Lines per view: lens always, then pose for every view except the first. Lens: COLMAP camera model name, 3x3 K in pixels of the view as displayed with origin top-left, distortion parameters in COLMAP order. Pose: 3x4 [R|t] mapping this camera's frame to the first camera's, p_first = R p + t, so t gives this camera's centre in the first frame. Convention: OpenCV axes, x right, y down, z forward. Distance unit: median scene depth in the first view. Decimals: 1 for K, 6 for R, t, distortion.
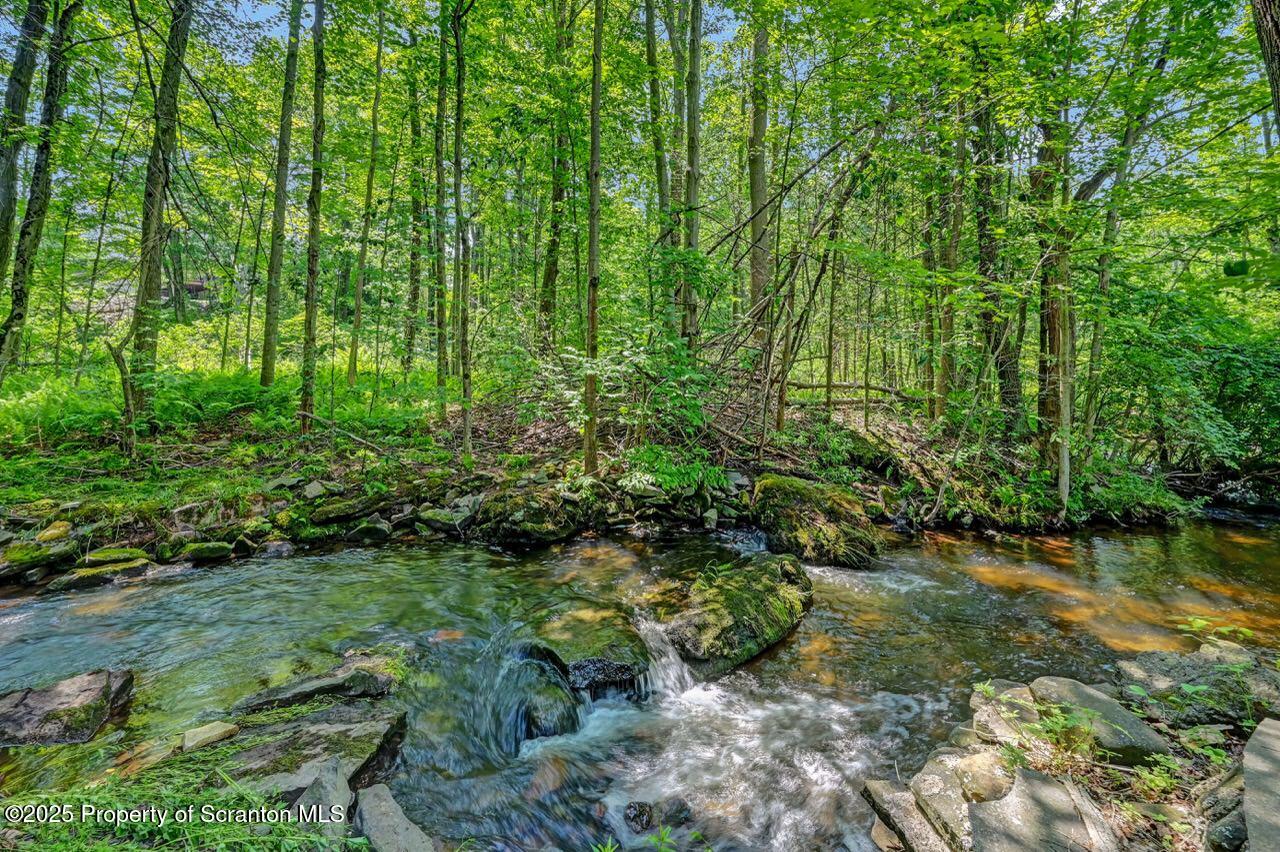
lens RADIAL K [[559.4, 0, 657.9], [0, 559.4, 329.9], [0, 0, 1]] dist [0.000140, 0.000254]
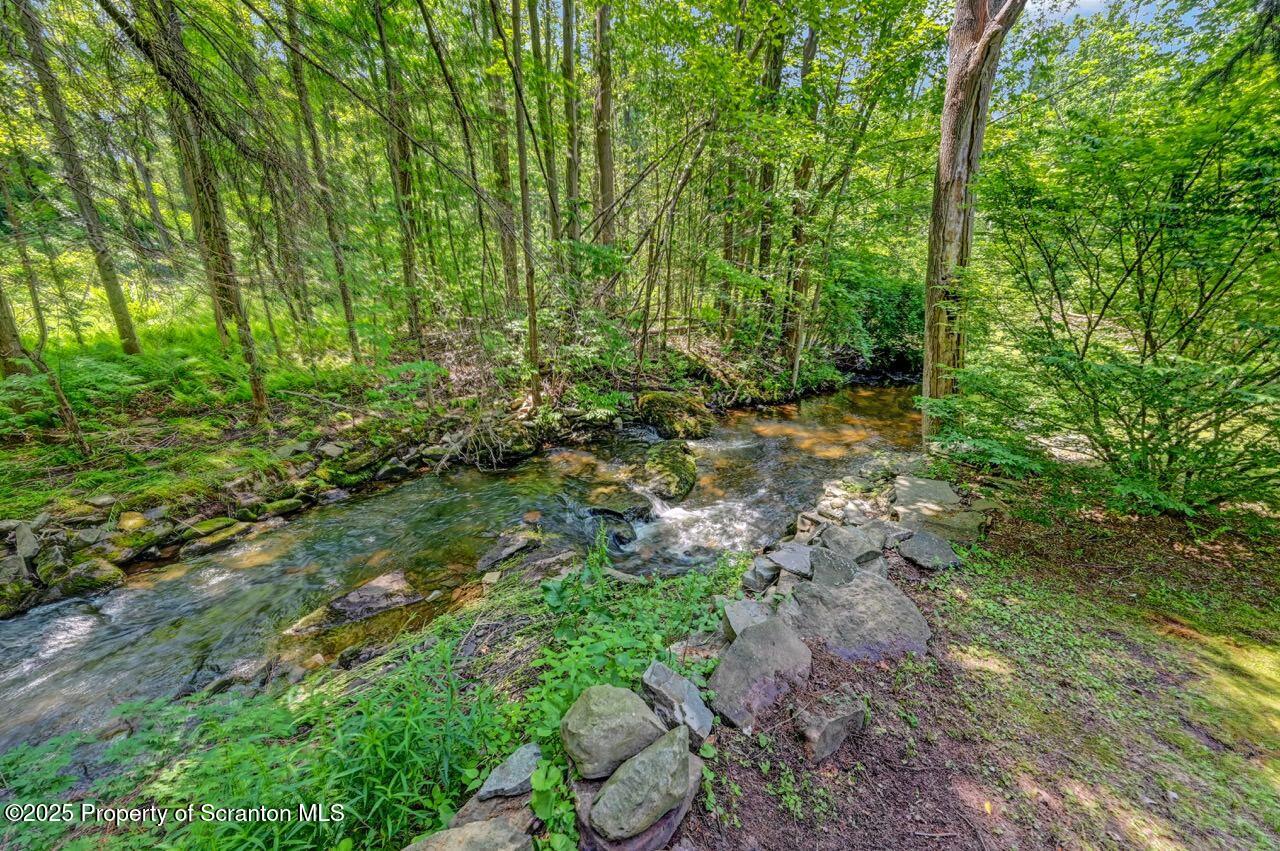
lens RADIAL K [[509.4, 0, 636.9], [0, 509.4, 424.7], [0, 0, 1]] dist [-0.000151, 0.000033]
pose [[0.913462, -0.154149, 0.376597, -0.413306], [-0.002333, 0.923473, 0.383656, -0.222829], [-0.406917, -0.351333, 0.843198, -0.257466]]
